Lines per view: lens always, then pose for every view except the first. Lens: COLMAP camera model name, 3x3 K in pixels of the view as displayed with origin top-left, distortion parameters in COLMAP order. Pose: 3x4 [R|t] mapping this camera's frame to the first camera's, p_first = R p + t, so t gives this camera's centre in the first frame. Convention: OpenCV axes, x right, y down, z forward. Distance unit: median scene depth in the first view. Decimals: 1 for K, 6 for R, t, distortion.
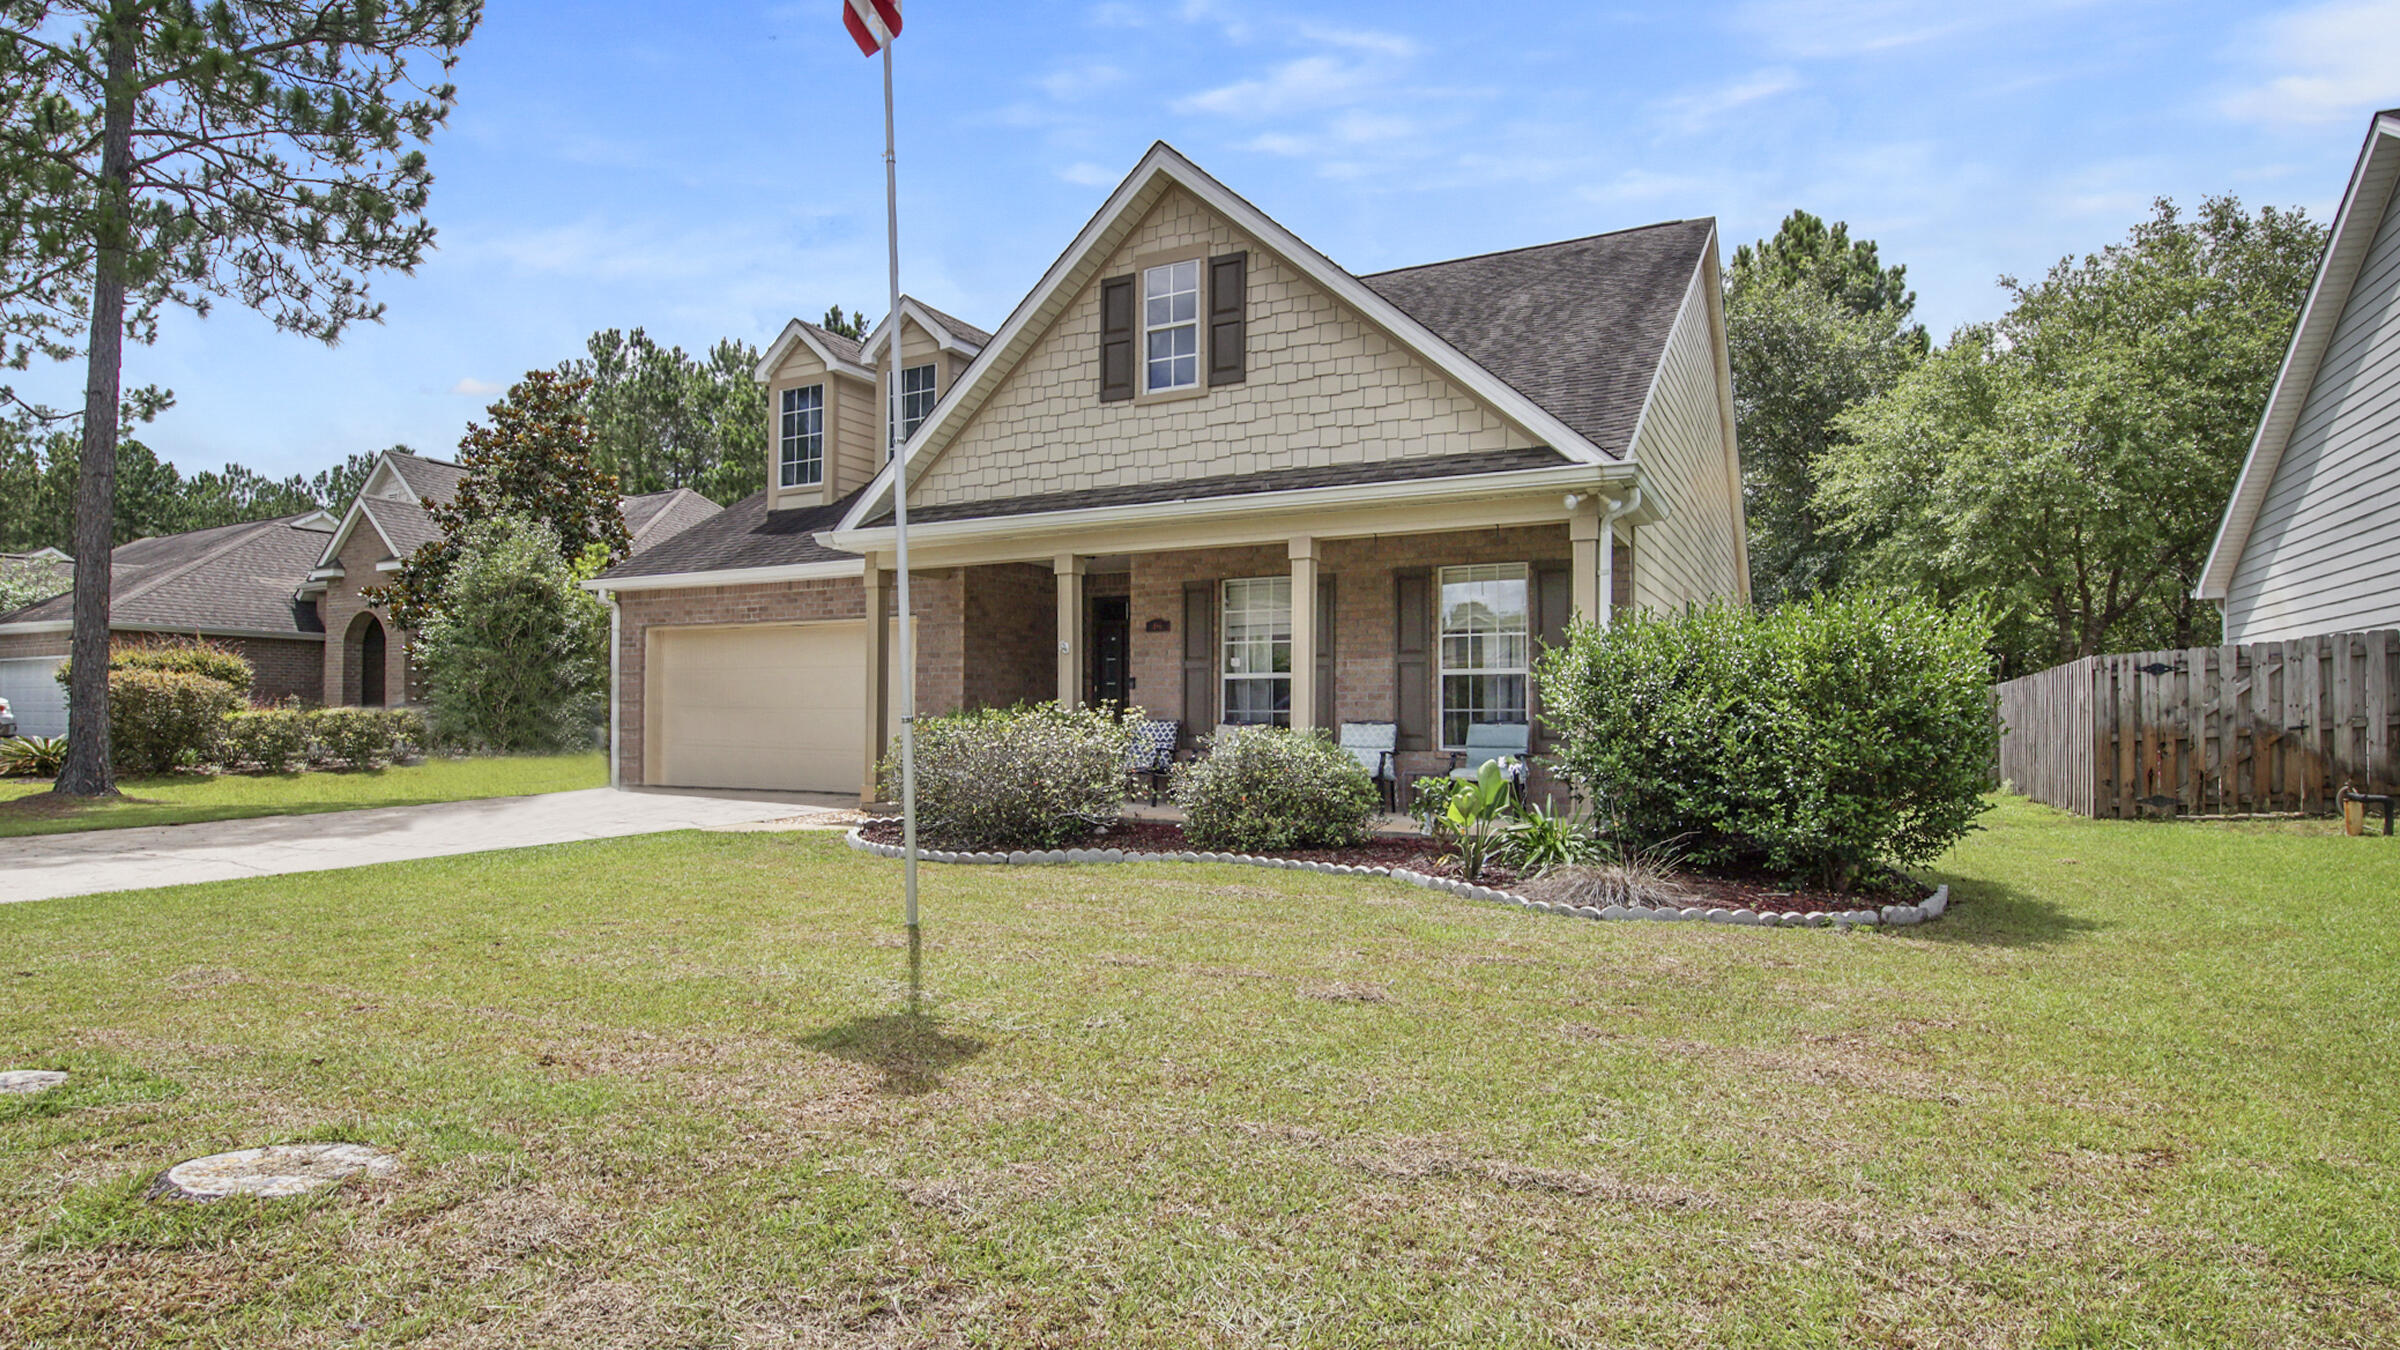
lens RADIAL K [[1221.8, 0, 1203.6], [0, 1221.8, 680.6], [0, 0, 1]] dist [-0.004996, -0.000064]
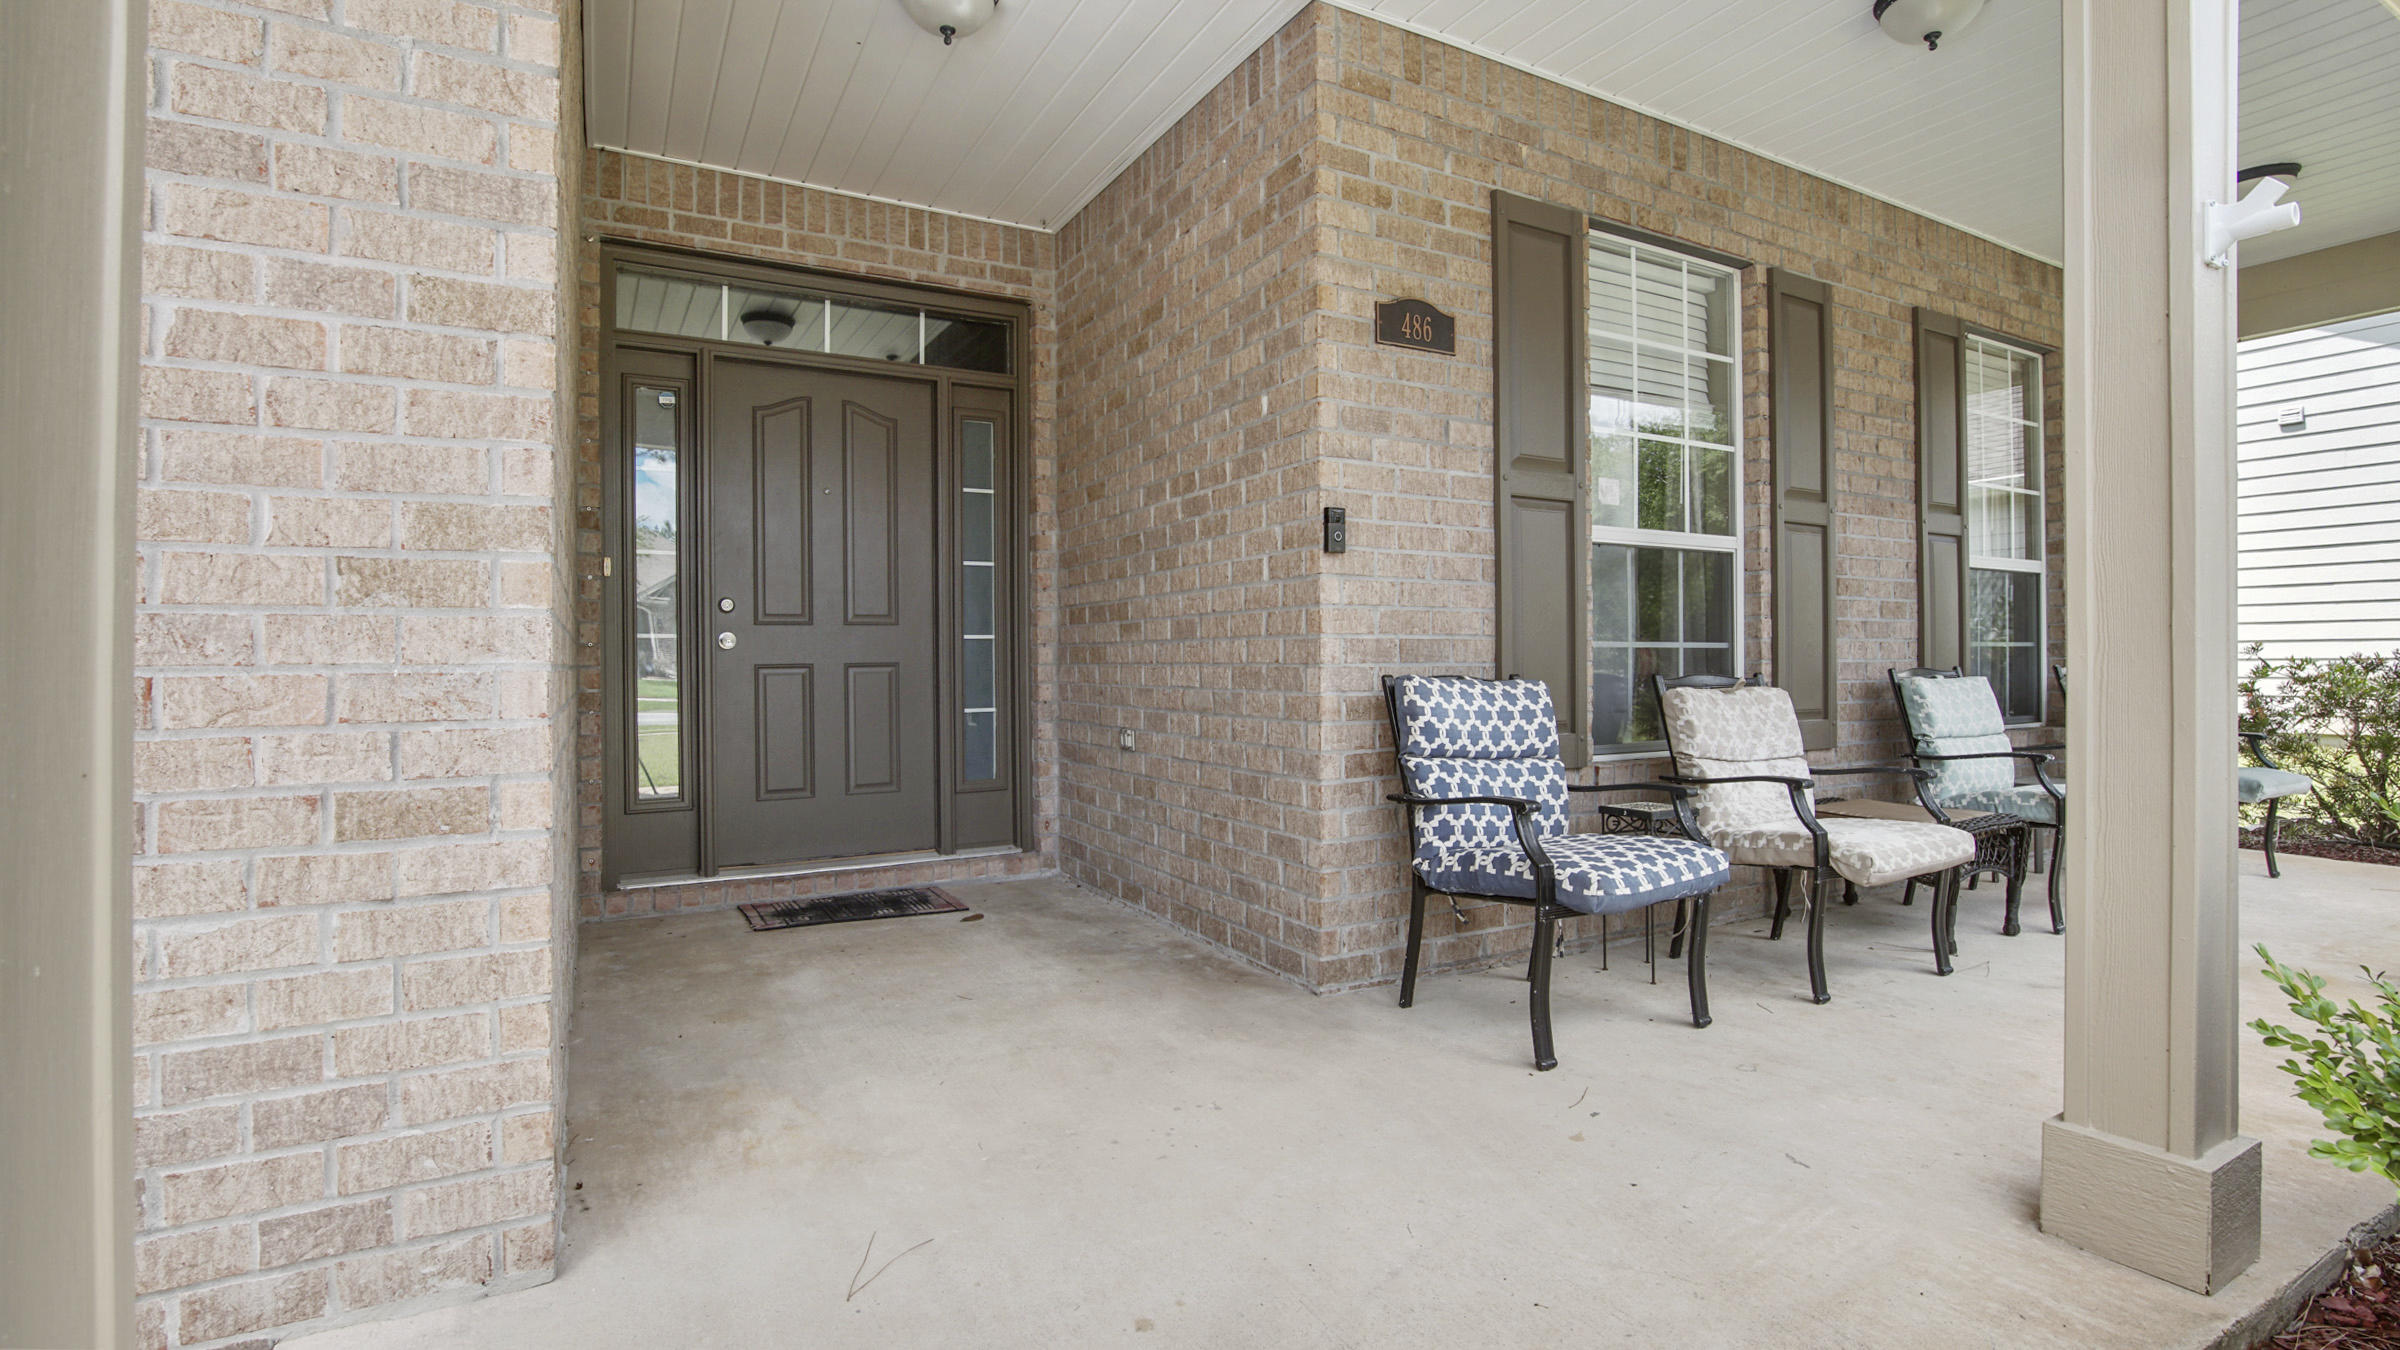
lens RADIAL K [[1096.6, 0, 1185.9], [0, 1096.6, 665.5], [0, 0, 1]] dist [-0.028860, 0.000103]
pose [[0.555166, -0.007336, 0.831707, -0.310748], [-0.020811, 0.999526, 0.022707, 0.030043], [-0.831479, -0.029915, 0.554750, 1.056598]]
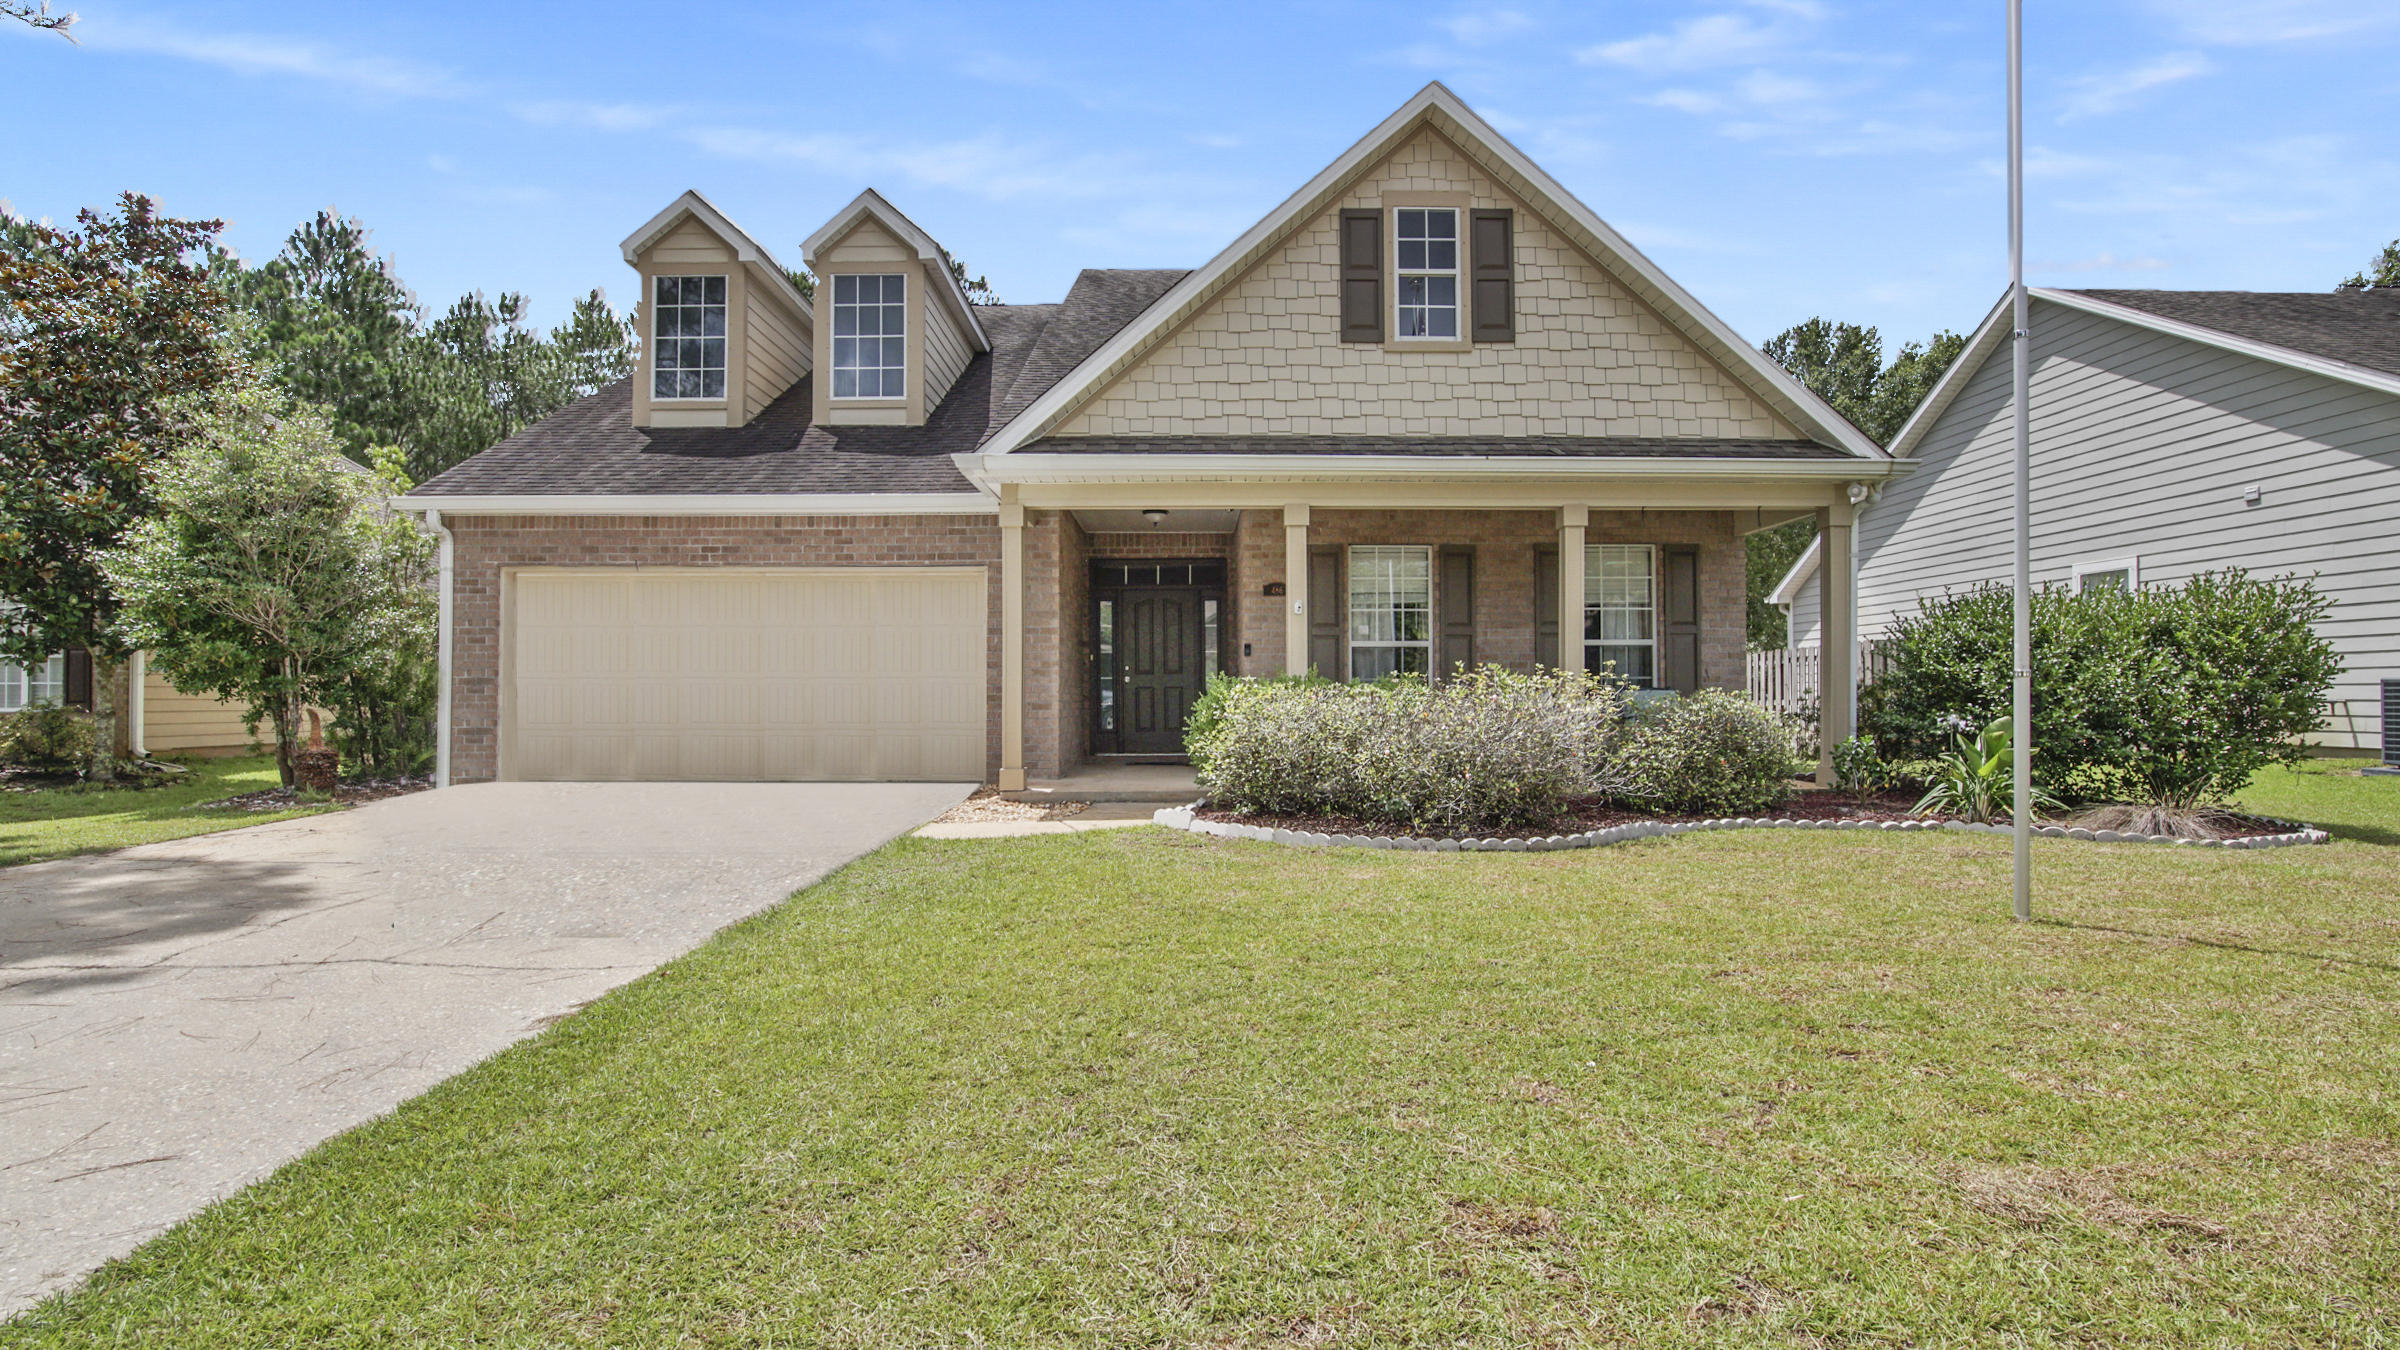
lens RADIAL K [[1096.6, 0, 1199.3], [0, 1096.6, 686.4], [0, 0, 1]] dist [-0.028860, 0.000103]
pose [[0.881379, -0.000606, 0.472410, -0.574144], [-0.010657, 0.999719, 0.021165, 0.015033], [-0.472290, -0.023689, 0.881125, 0.324098]]
